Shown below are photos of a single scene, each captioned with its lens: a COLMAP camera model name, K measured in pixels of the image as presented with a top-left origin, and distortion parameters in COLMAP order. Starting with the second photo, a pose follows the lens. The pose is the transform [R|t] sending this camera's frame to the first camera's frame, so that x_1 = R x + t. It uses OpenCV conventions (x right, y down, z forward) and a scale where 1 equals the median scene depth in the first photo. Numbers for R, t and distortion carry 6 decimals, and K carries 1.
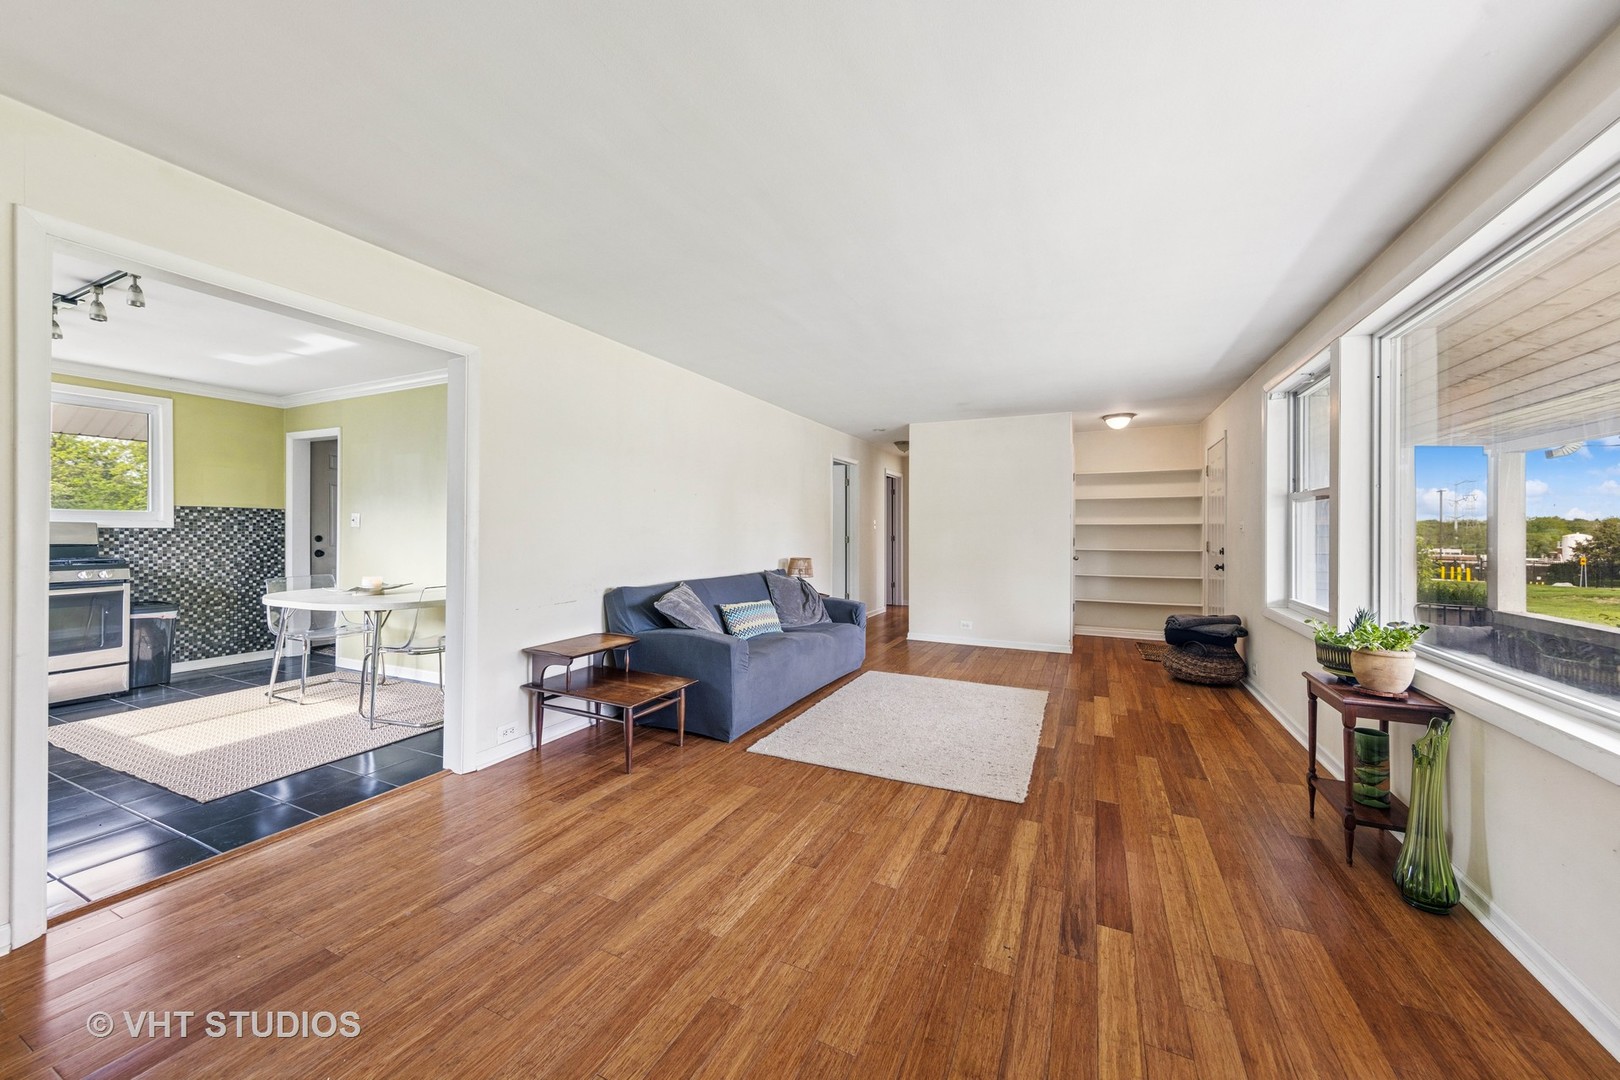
lens RADIAL K [[594.4, 0, 816.8], [0, 594.4, 533.5], [0, 0, 1]] dist [0.001898, -0.000015]
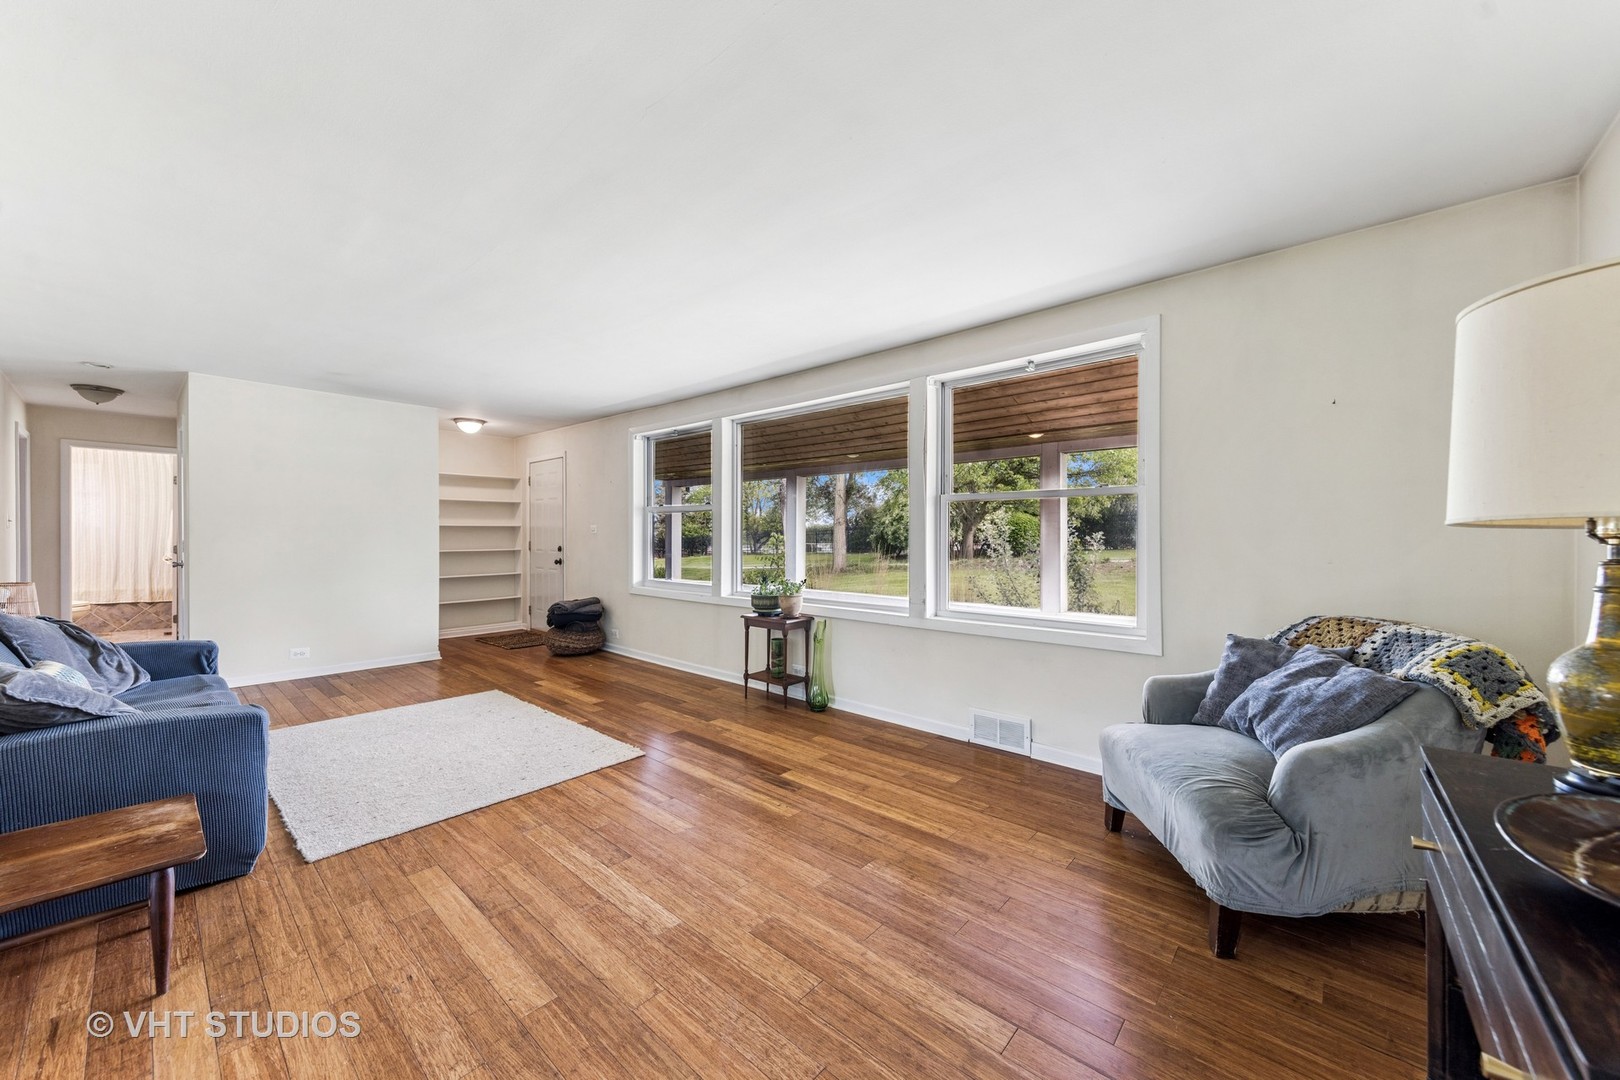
lens RADIAL K [[594.4, 0, 816.8], [0, 594.4, 533.5], [0, 0, 1]] dist [0.001898, -0.000015]
pose [[0.262344, -0.002219, 0.964972, -0.707810], [0.003012, 0.999994, 0.001480, -0.003936], [-0.964970, 0.002519, 0.262349, 0.314145]]
